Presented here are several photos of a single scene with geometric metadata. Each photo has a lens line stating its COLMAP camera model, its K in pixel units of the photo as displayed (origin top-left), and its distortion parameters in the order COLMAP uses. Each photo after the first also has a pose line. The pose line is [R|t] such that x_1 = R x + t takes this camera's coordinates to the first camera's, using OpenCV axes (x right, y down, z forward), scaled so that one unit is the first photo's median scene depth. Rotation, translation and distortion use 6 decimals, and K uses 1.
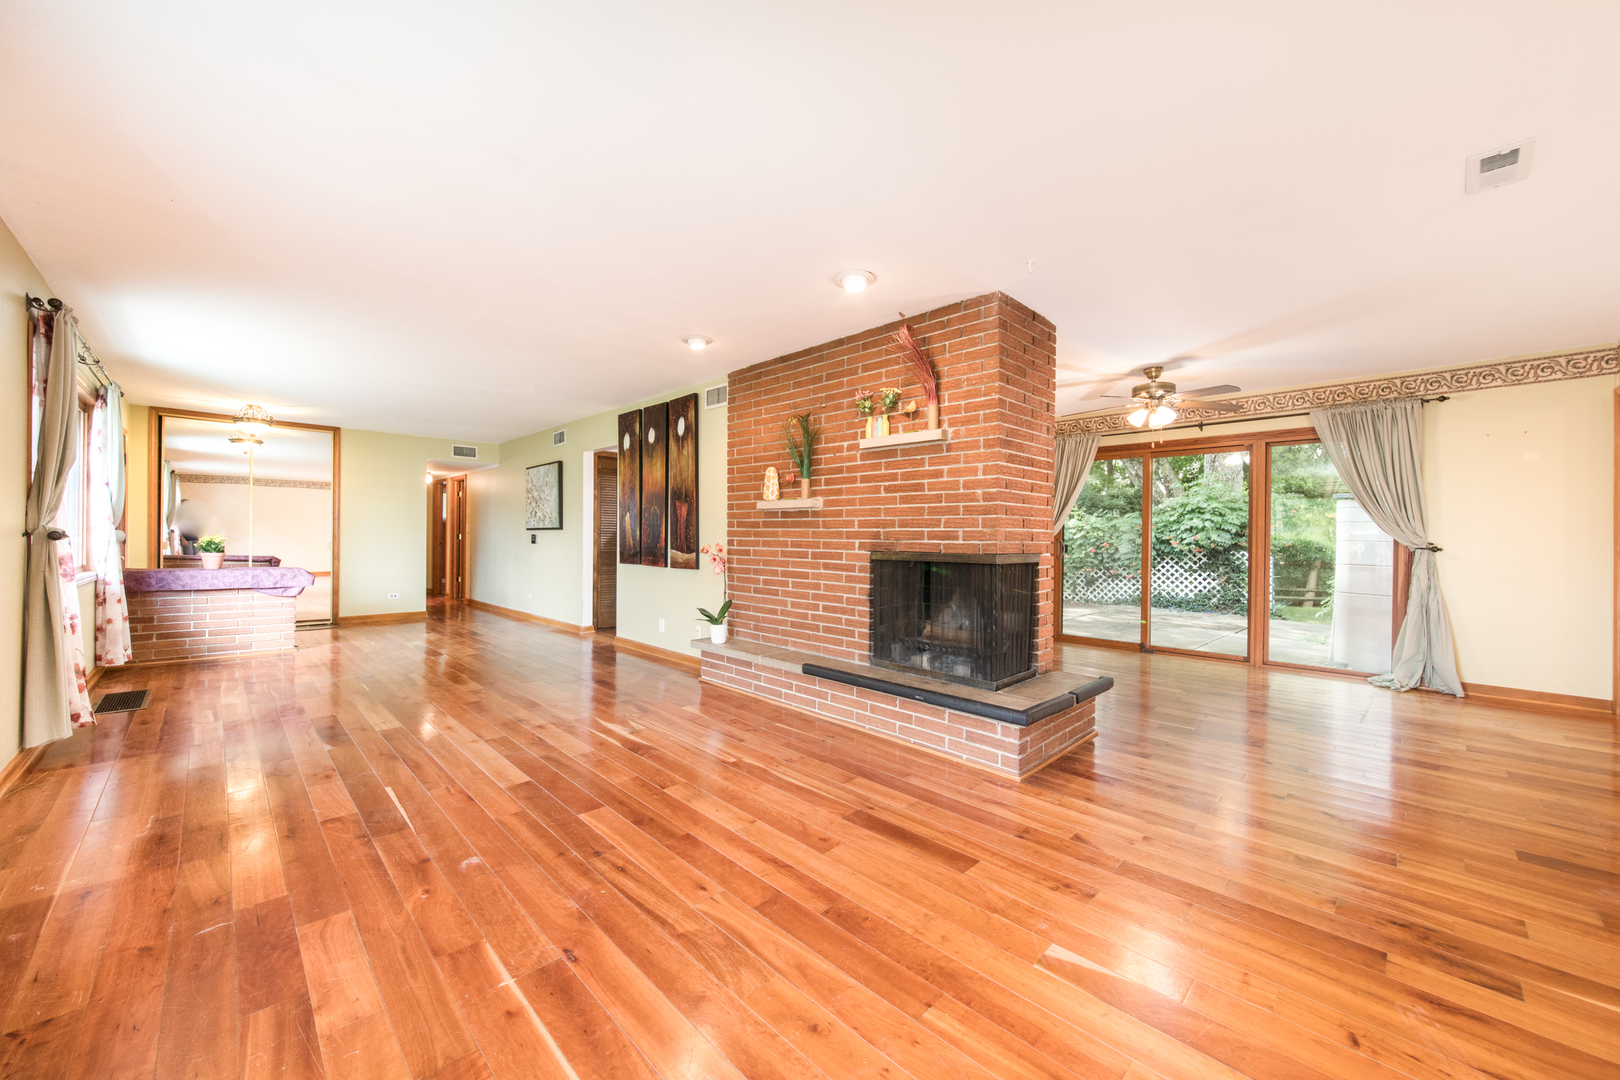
lens RADIAL K [[601.3, 0, 802.9], [0, 601.3, 535.2], [0, 0, 1]] dist [0.001666, 0.000381]
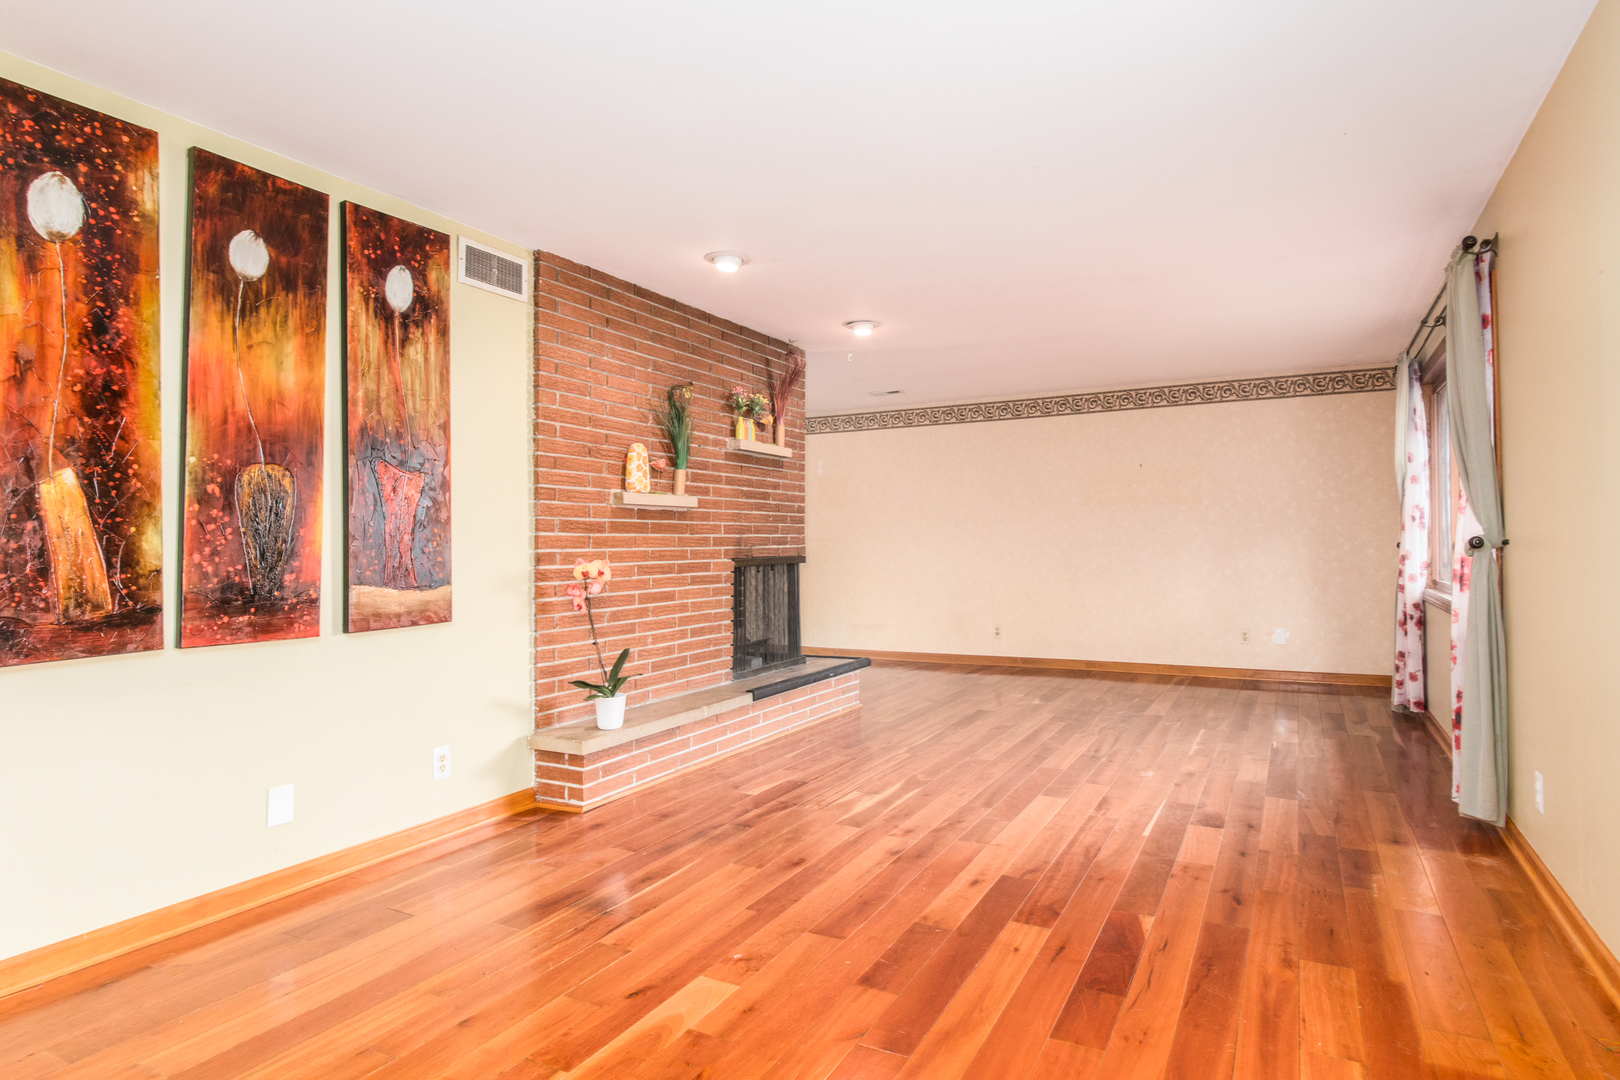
lens RADIAL K [[897.8, 0, 812.5], [0, 897.8, 531.8], [0, 0, 1]] dist [0.000696, -0.000233]
pose [[-0.295507, 0.007759, 0.955309, -1.146217], [0.010457, 0.999933, -0.004886, -0.006486], [-0.955283, 0.008545, -0.295569, 1.180064]]
